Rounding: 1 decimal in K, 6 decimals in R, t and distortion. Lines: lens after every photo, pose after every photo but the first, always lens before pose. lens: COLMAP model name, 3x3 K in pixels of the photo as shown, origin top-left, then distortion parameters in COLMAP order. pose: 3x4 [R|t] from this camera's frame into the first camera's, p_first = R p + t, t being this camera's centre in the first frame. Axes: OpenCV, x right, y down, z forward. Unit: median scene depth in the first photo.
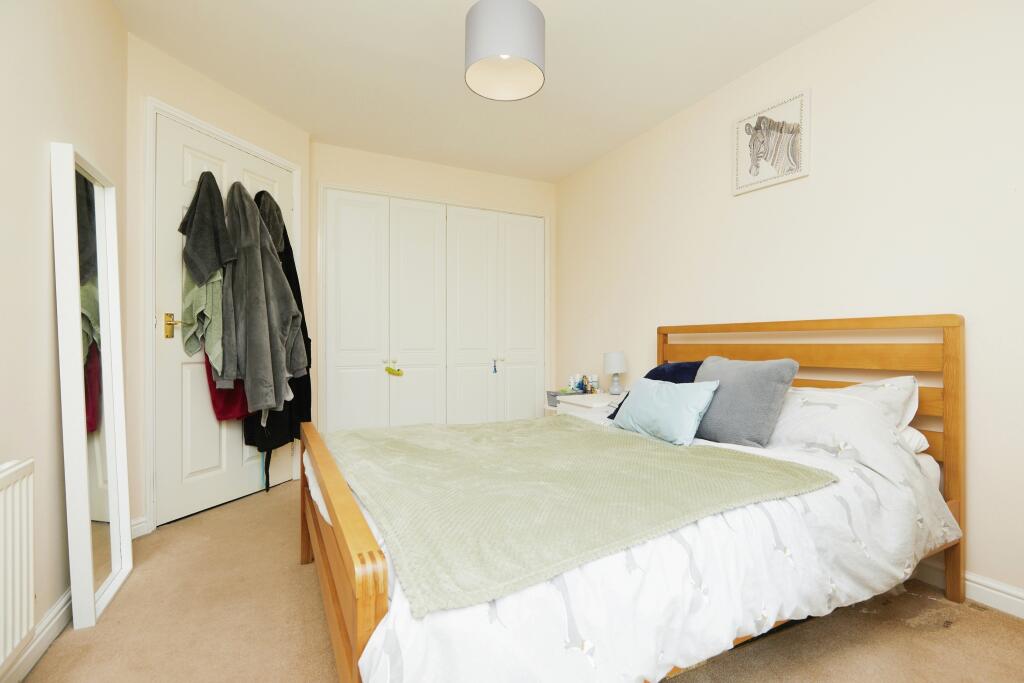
lens RADIAL K [[471.3, 0, 511.9], [0, 471.3, 341.5], [0, 0, 1]] dist [-0.001484, -0.000066]
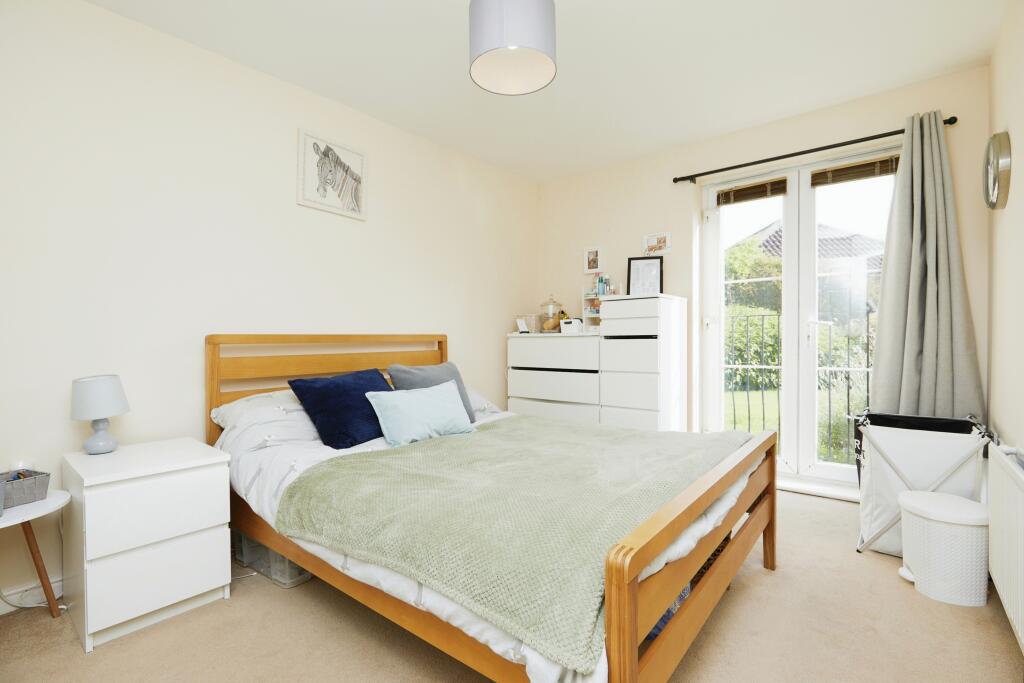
lens RADIAL K [[471.3, 0, 512.2], [0, 471.3, 343.7], [0, 0, 1]] dist [-0.001484, -0.000066]
pose [[-0.377453, 0.009871, 0.925976, -0.648133], [0.014597, 0.999882, -0.004708, -0.009380], [-0.925914, 0.011739, -0.377553, 1.039543]]
